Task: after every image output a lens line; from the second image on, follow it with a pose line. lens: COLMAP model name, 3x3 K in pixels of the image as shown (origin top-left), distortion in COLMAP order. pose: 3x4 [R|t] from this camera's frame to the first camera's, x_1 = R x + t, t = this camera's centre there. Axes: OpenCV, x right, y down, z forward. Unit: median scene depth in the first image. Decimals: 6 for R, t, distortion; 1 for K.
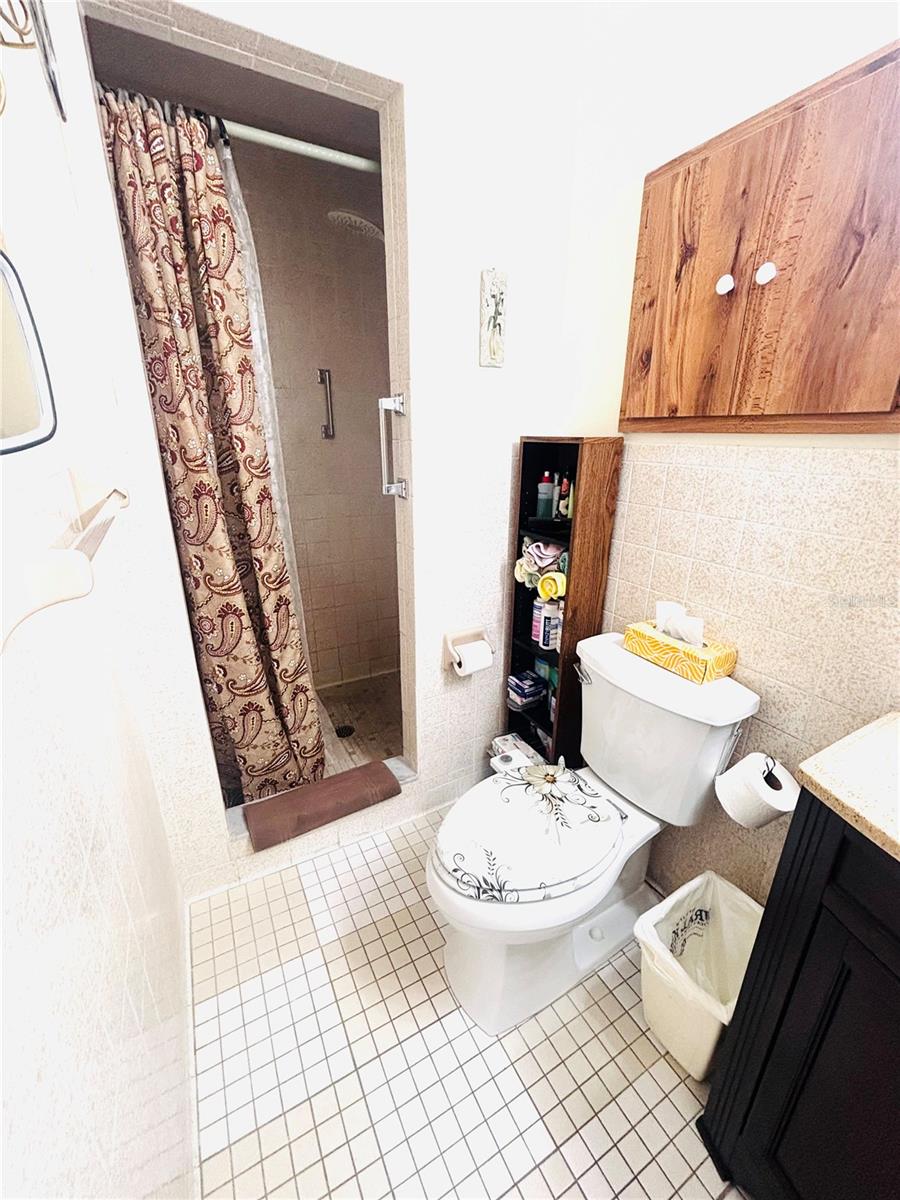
lens RADIAL K [[489.1, 0, 449.7], [0, 489.1, 605.2], [0, 0, 1]] dist [0.000657, 0.000355]
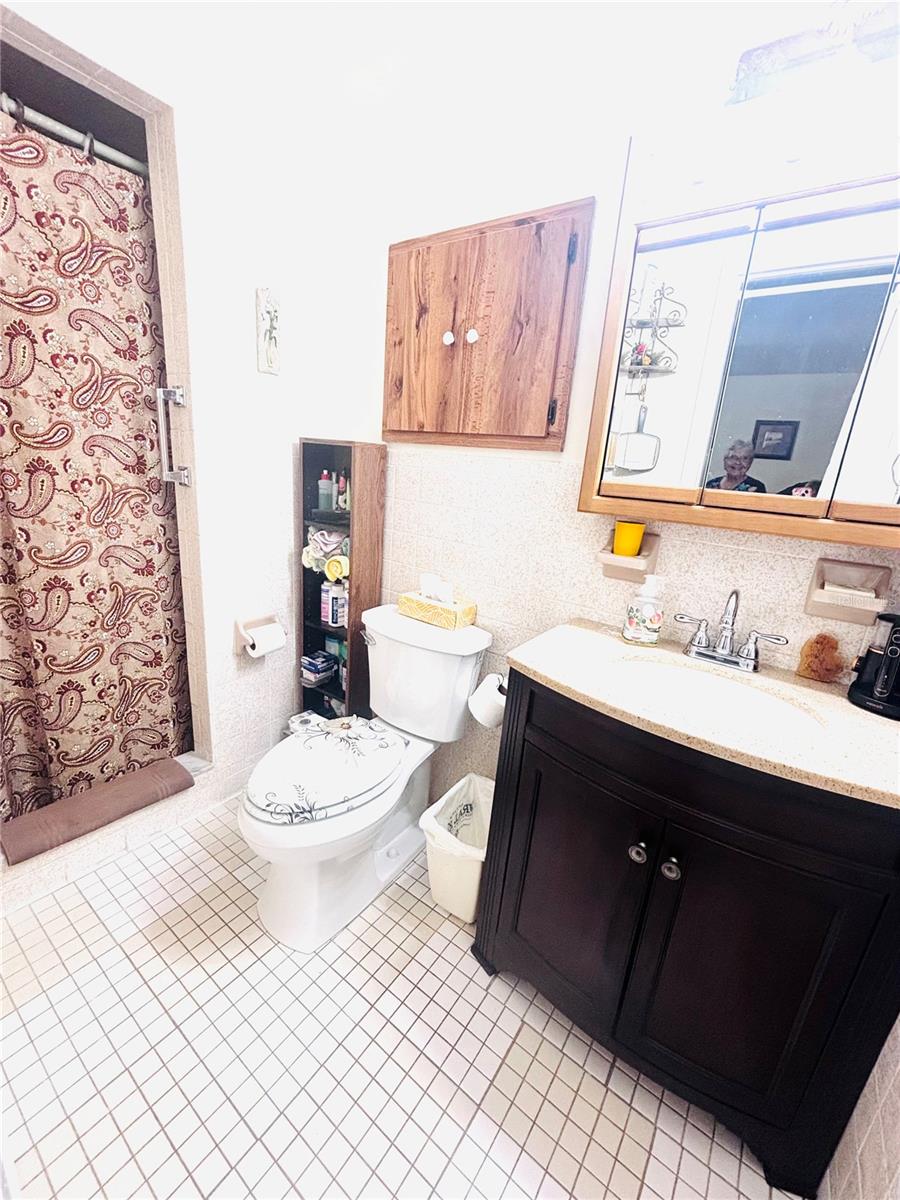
lens RADIAL K [[489.1, 0, 451.7], [0, 489.1, 601.7], [0, 0, 1]] dist [0.000657, 0.000355]
pose [[0.901742, -0.052135, 0.429119, -0.055814], [0.070414, 0.997157, -0.026819, 0.110564], [-0.426500, 0.054400, 0.902850, -0.189680]]
